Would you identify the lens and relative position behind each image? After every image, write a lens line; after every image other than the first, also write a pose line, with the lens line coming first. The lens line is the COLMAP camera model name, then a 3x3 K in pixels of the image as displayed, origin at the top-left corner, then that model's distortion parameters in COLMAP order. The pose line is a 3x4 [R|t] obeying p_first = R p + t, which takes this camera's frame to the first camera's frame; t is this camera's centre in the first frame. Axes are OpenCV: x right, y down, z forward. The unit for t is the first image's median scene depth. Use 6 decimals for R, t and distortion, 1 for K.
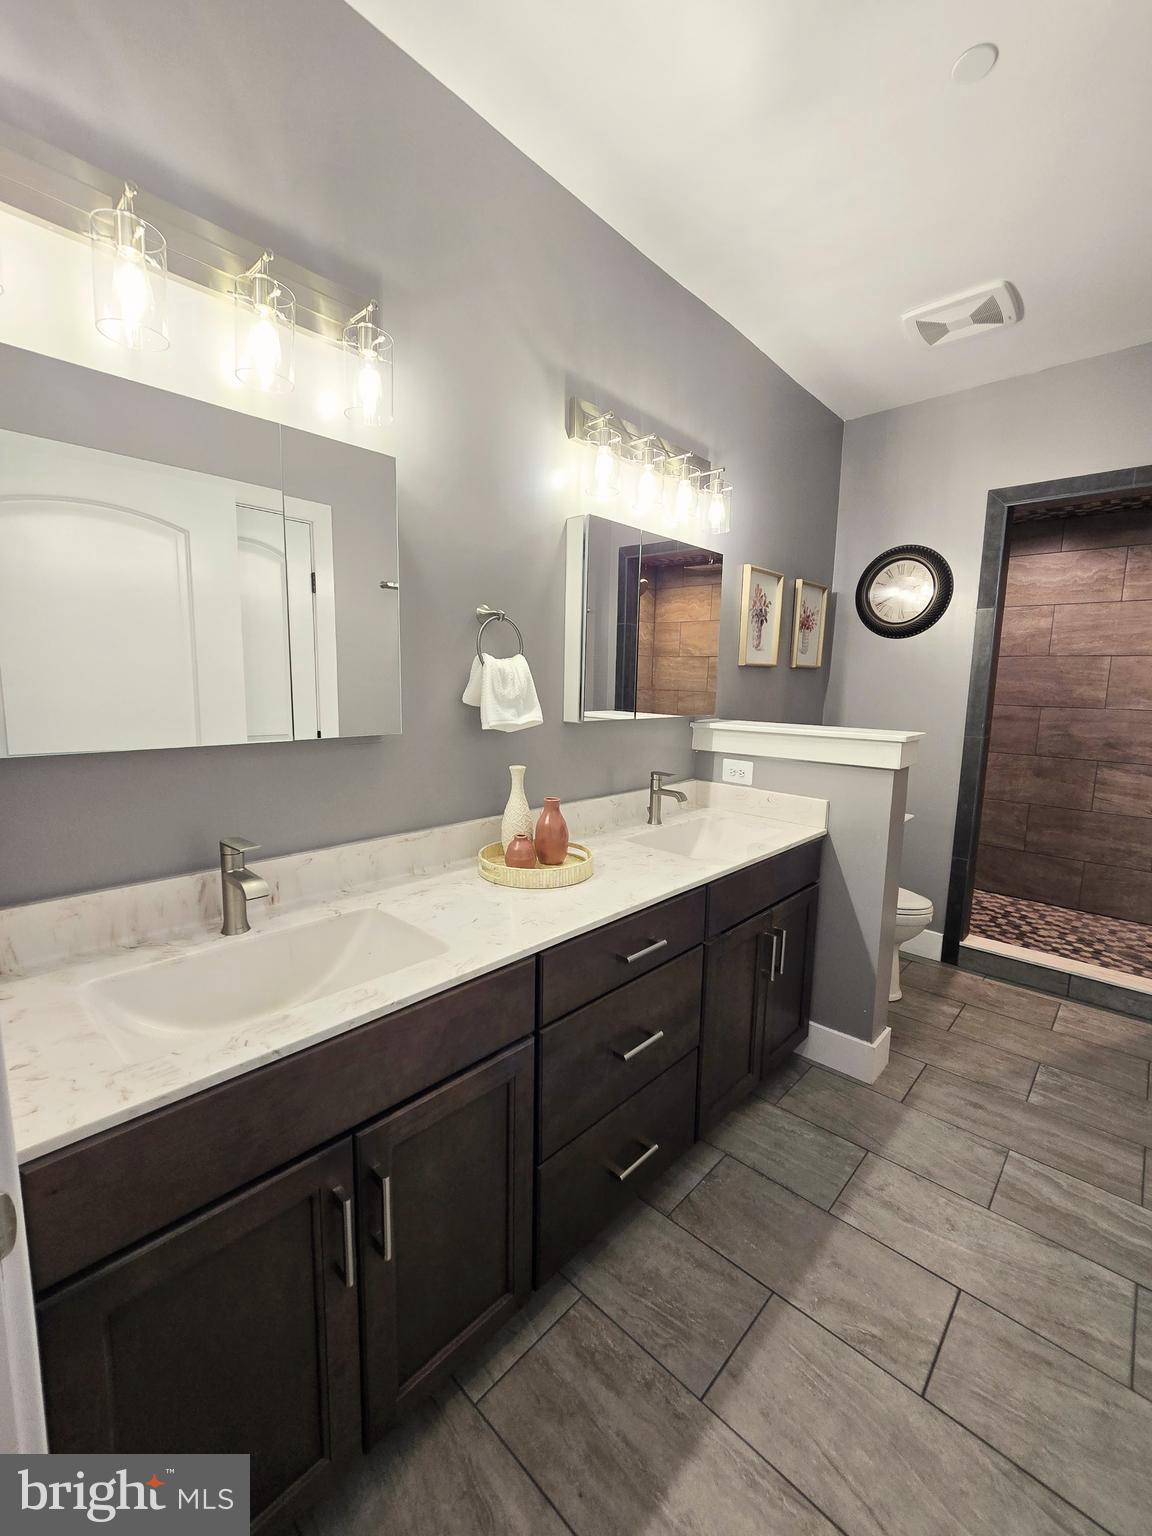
lens RADIAL K [[630.1, 0, 581.6], [0, 630.1, 775.3], [0, 0, 1]] dist [-0.005517, 0.000951]
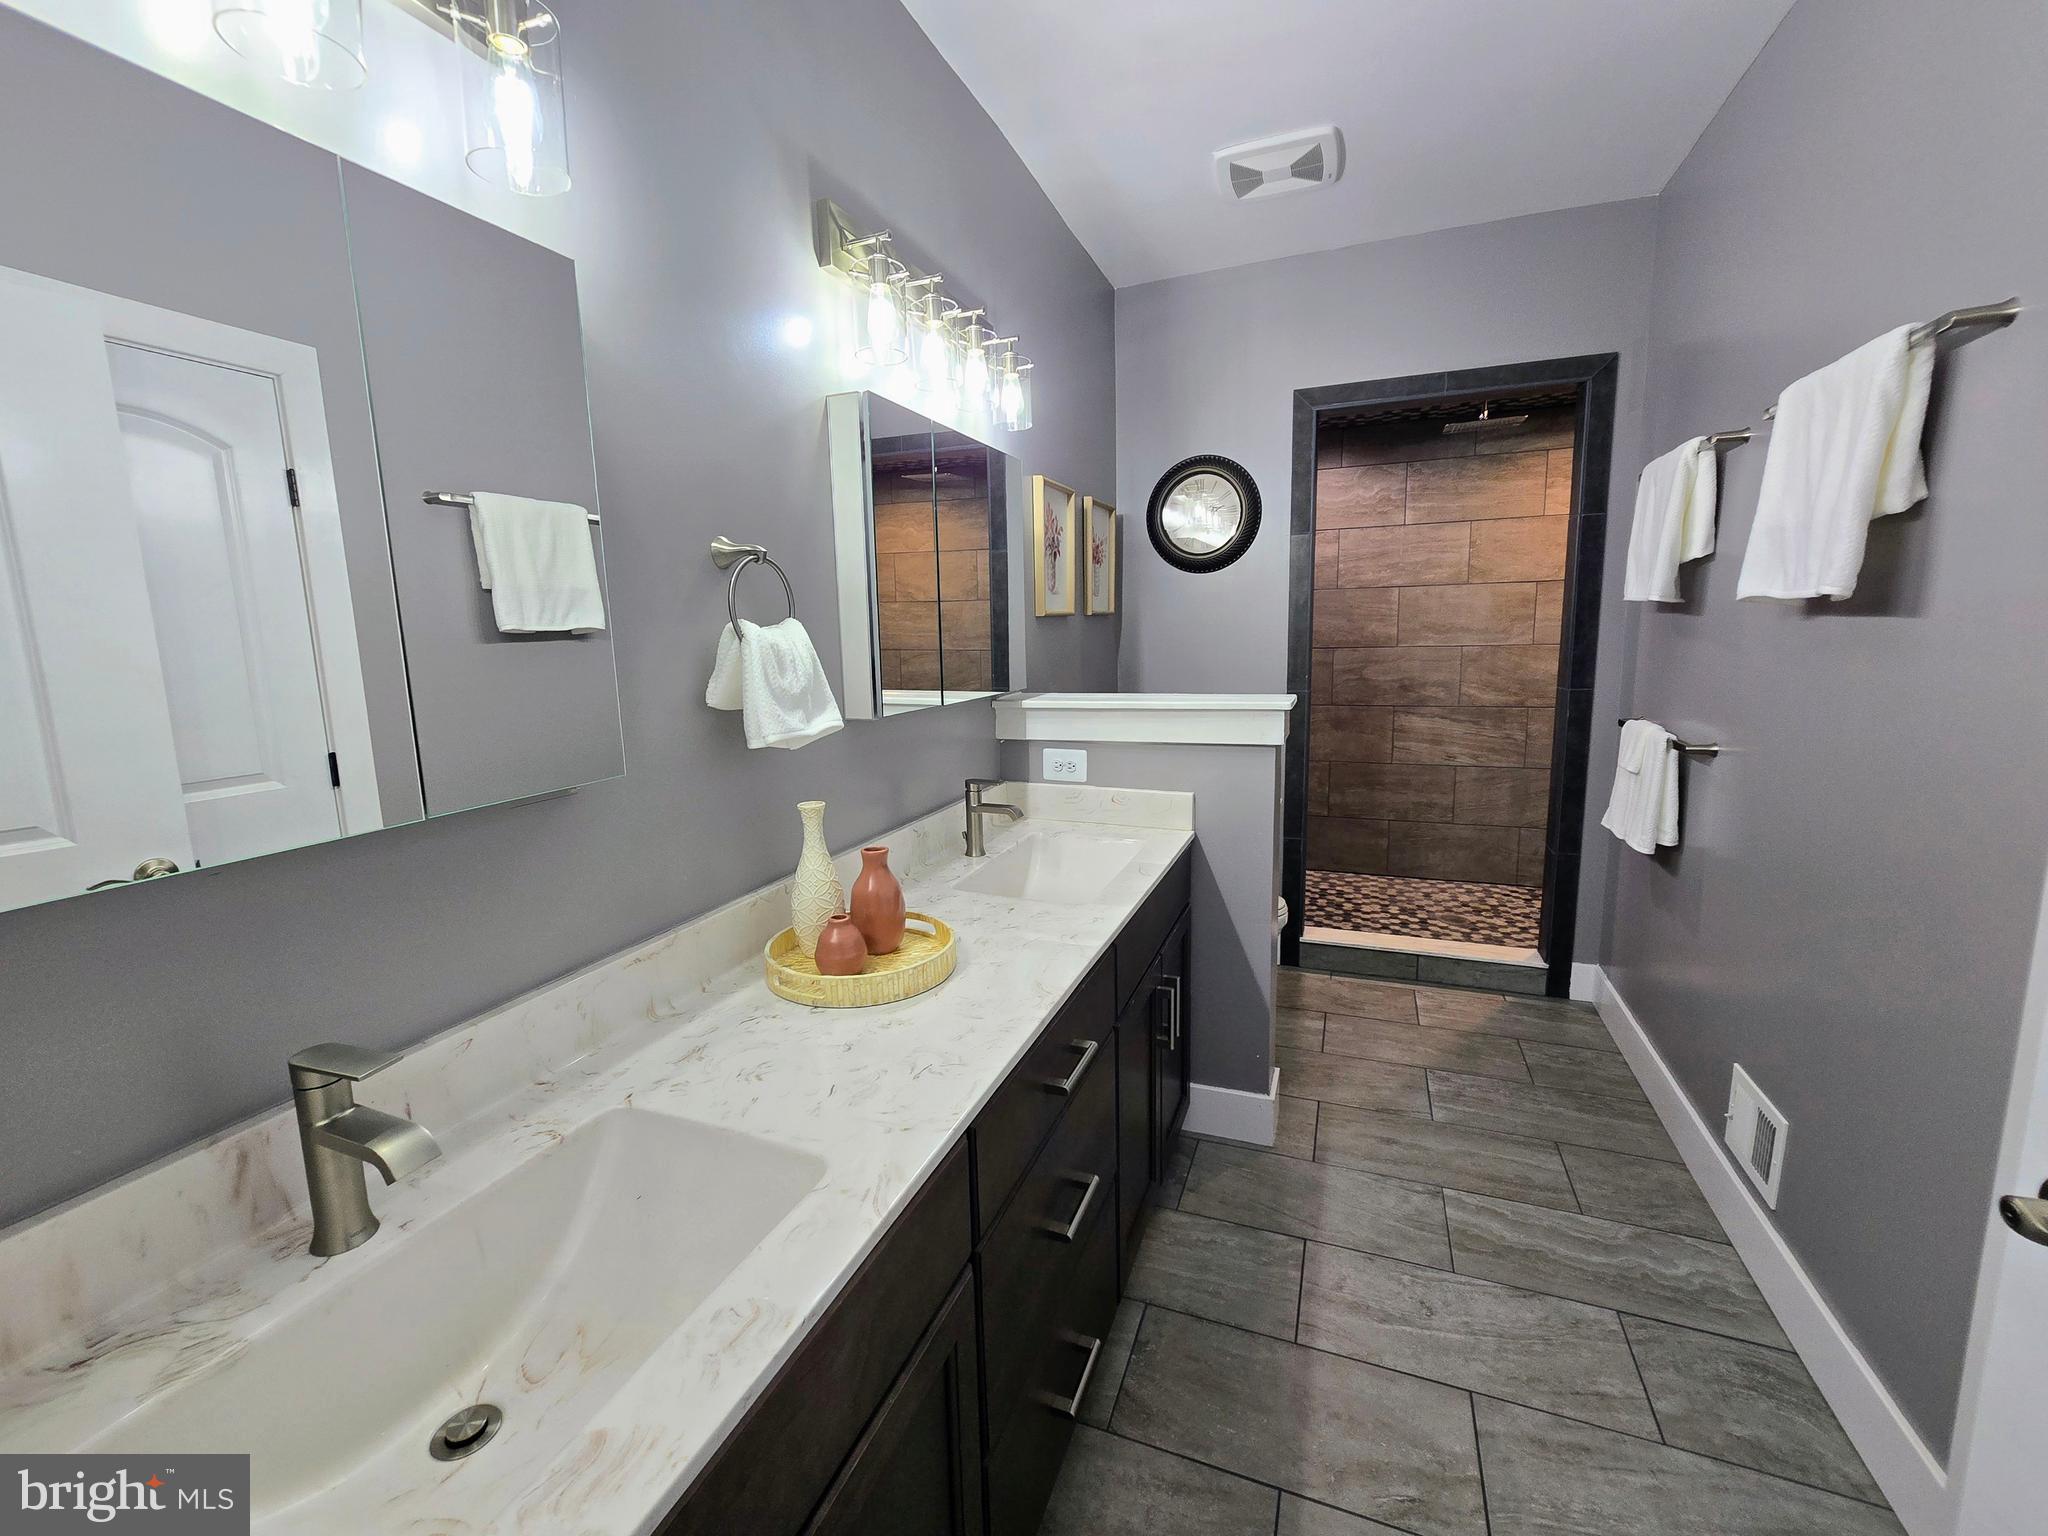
lens RADIAL K [[840.1, 0, 1026.7], [0, 840.1, 768.4], [0, 0, 1]] dist [-0.005517, 0.000951]
pose [[0.930793, -0.102283, 0.350946, -0.153316], [0.096908, 0.994750, 0.032895, -0.044138], [-0.352468, 0.003391, 0.935818, 0.137865]]
